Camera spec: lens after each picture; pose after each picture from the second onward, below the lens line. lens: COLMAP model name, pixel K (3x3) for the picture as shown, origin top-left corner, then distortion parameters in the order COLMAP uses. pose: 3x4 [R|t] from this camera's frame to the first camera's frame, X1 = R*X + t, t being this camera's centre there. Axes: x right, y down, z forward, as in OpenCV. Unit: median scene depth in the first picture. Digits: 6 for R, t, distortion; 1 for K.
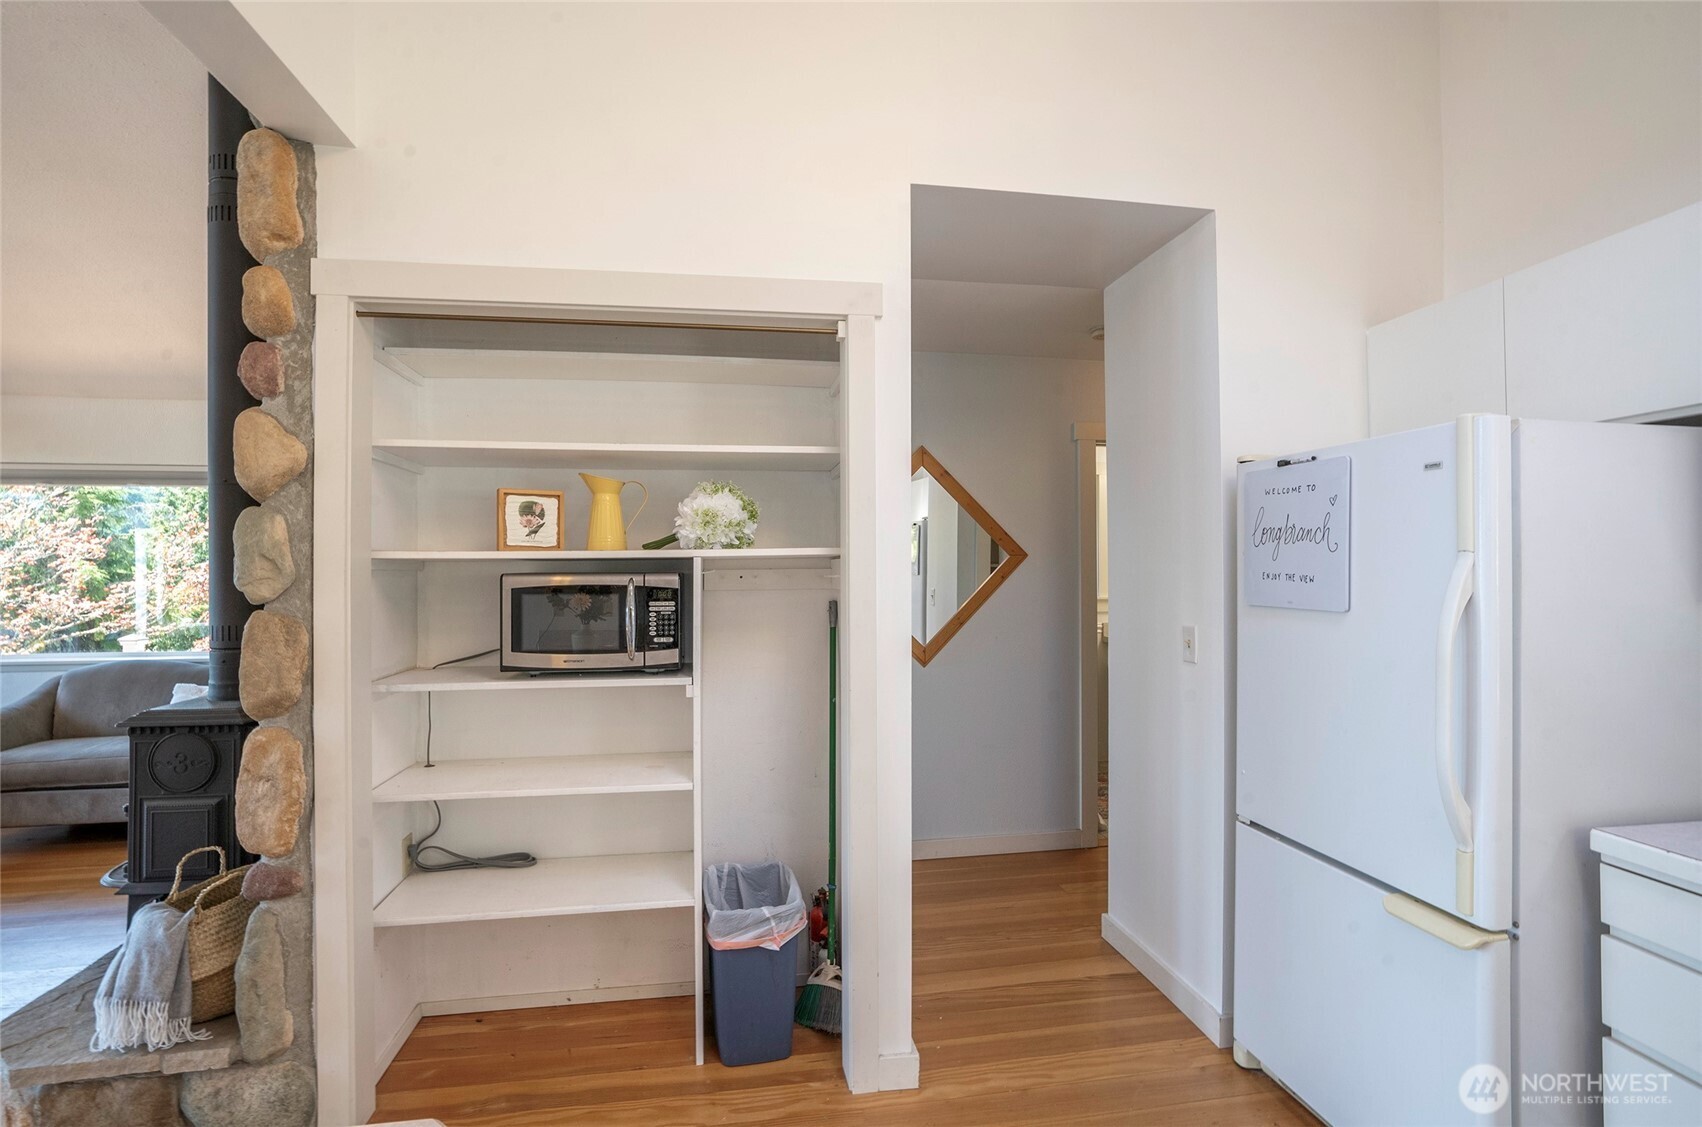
lens RADIAL K [[807.4, 0, 851.0], [0, 807.4, 563.5], [0, 0, 1]] dist [-0.085984, 0.036925]
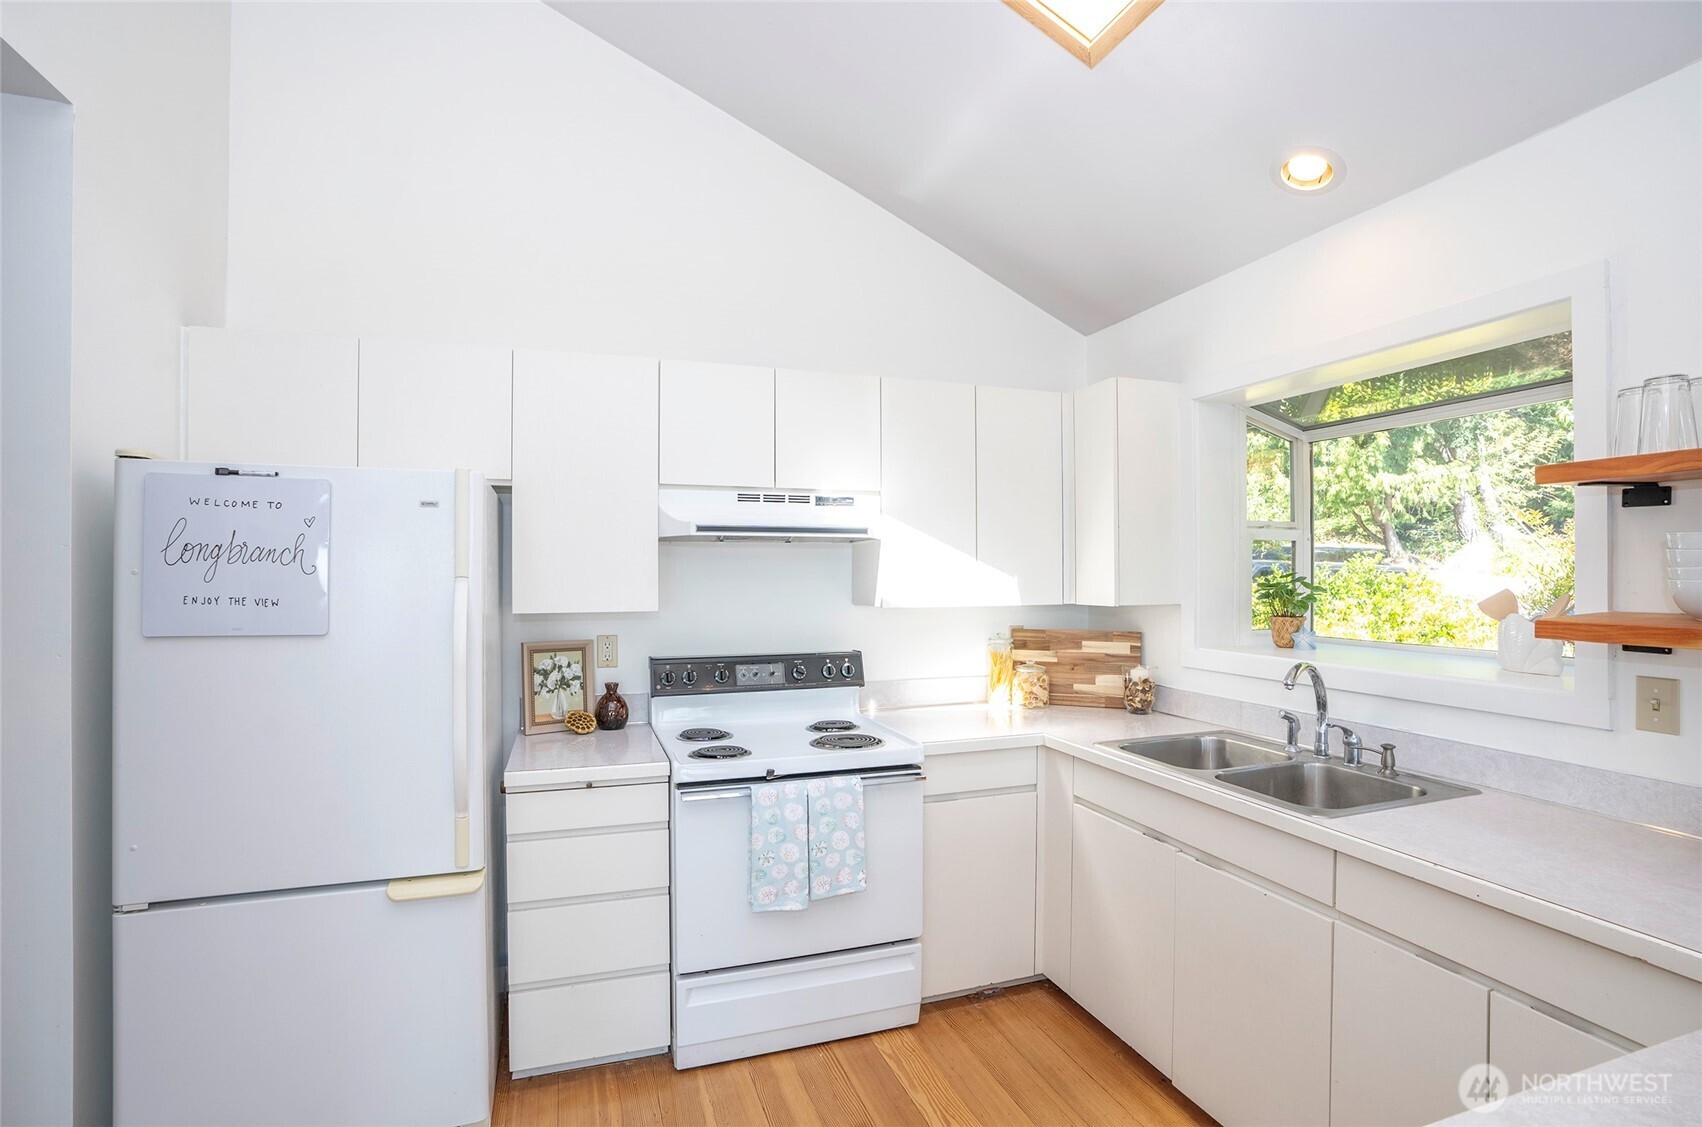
lens RADIAL K [[807.4, 0, 851.0], [0, 807.4, 563.5], [0, 0, 1]] dist [-0.085984, 0.036925]
pose [[-0.188267, 0.004665, 0.982107, -0.446003], [-0.014333, 0.999869, -0.007497, -0.029077], [-0.982013, -0.015488, -0.188175, 0.488065]]
